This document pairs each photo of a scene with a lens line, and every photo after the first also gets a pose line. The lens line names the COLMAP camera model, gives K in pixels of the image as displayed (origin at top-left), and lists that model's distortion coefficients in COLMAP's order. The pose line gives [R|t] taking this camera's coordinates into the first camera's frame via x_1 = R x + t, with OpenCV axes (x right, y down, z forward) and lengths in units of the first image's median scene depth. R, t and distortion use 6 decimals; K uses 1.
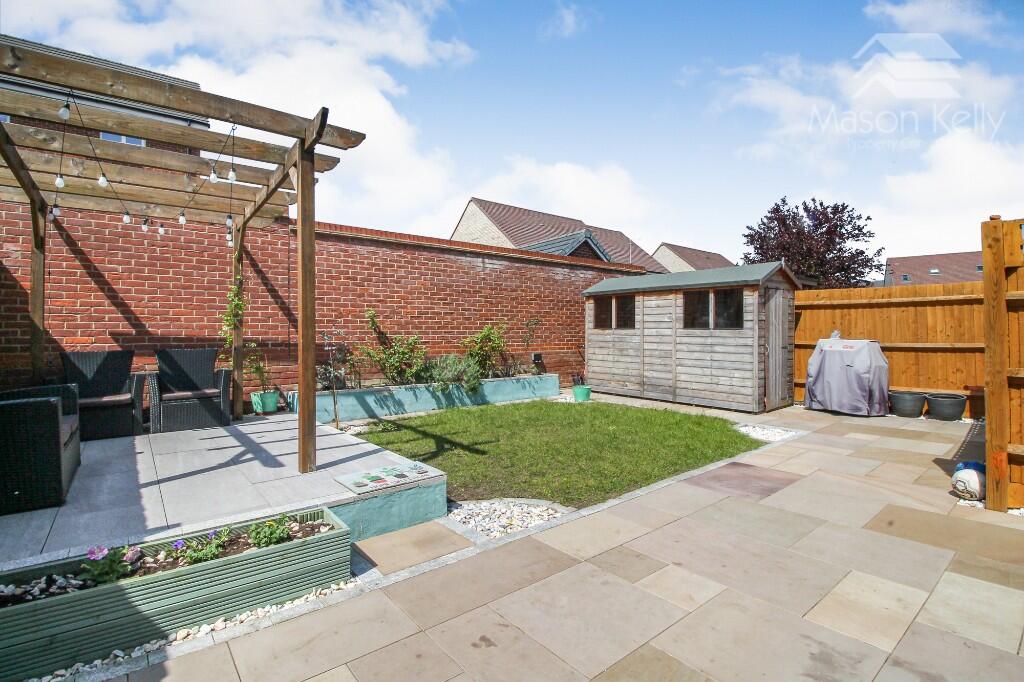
lens RADIAL K [[478.4, 0, 516.2], [0, 478.4, 338.2], [0, 0, 1]] dist [-0.022891, -0.002394]
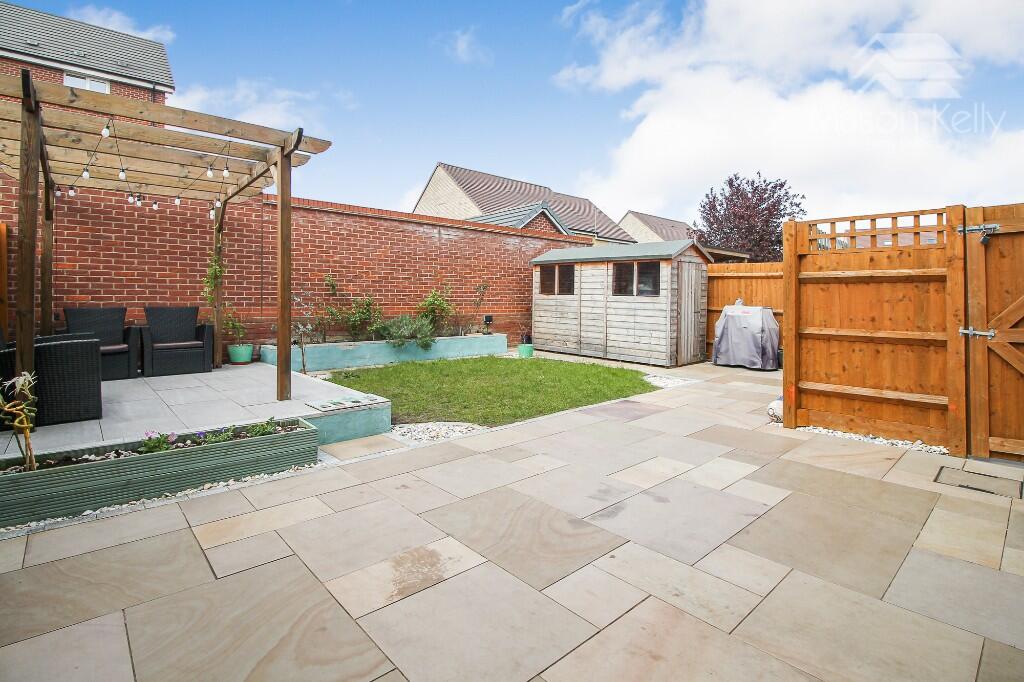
lens RADIAL K [[478.4, 0, 524.7], [0, 478.4, 306.5], [0, 0, 1]] dist [-0.022891, -0.002394]
pose [[0.996629, 0.012156, 0.081130, 0.060259], [-0.012870, 0.999883, 0.008282, 0.001499], [-0.081020, -0.009298, 0.996669, -0.189973]]
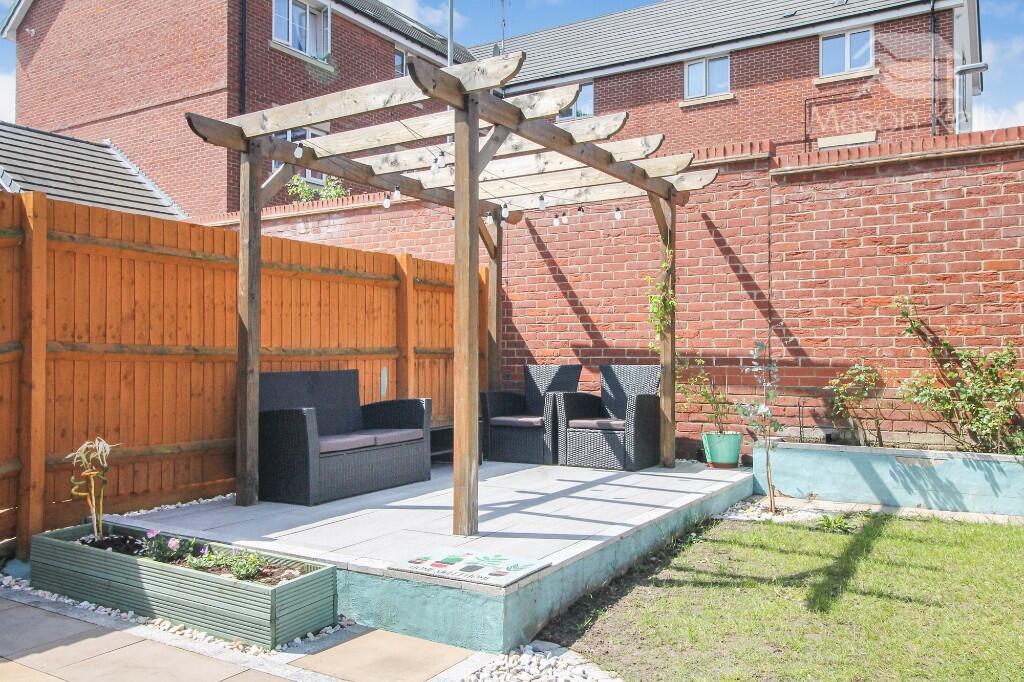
lens RADIAL K [[809.1, 0, 512.8], [0, 809.1, 338.6], [0, 0, 1]] dist [0.021838, -0.001255]
pose [[0.336383, -0.003649, -0.941718, 0.421169], [0.001230, 0.999993, -0.003436, -0.014259], [0.941724, -0.000003, 0.336385, 0.334910]]
